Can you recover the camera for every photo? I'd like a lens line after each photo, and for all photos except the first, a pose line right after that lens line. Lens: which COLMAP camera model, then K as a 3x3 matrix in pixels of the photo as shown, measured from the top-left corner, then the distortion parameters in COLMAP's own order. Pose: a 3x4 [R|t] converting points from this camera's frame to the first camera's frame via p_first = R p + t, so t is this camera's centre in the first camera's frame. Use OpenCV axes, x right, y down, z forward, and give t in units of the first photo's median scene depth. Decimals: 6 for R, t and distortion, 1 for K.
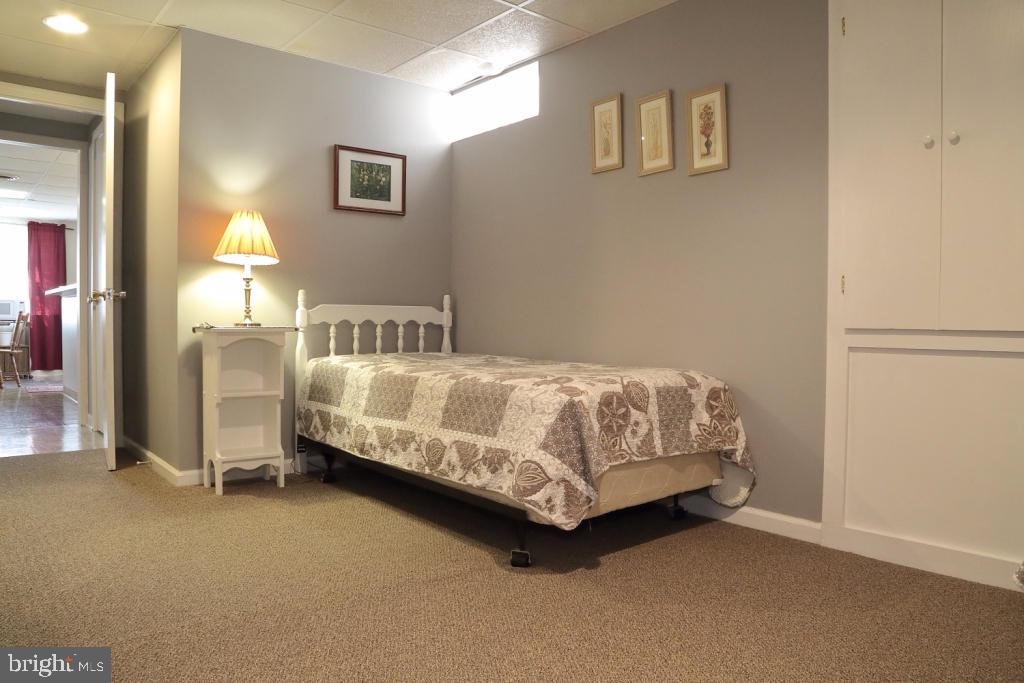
lens RADIAL K [[700.6, 0, 510.3], [0, 700.6, 344.3], [0, 0, 1]] dist [-0.109043, 0.046743]
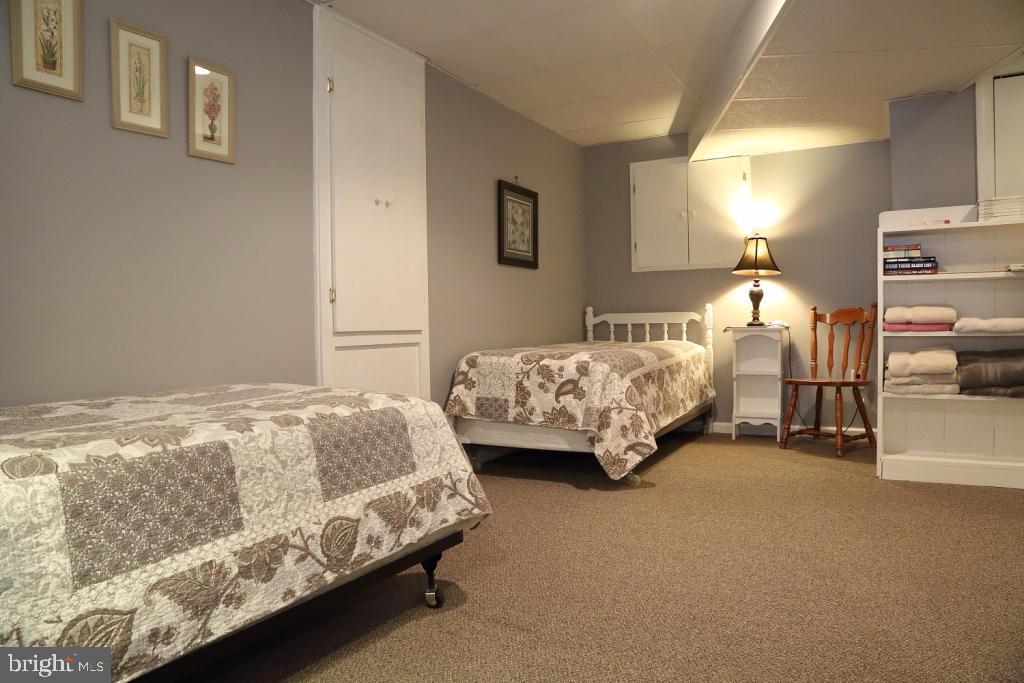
lens RADIAL K [[700.6, 0, 511.2], [0, 700.6, 340.0], [0, 0, 1]] dist [-0.109043, 0.046743]
pose [[-0.350539, -0.022622, 0.936275, -0.727256], [0.044884, 0.998154, 0.040922, -0.041843], [-0.935472, 0.056369, -0.348876, 1.047590]]
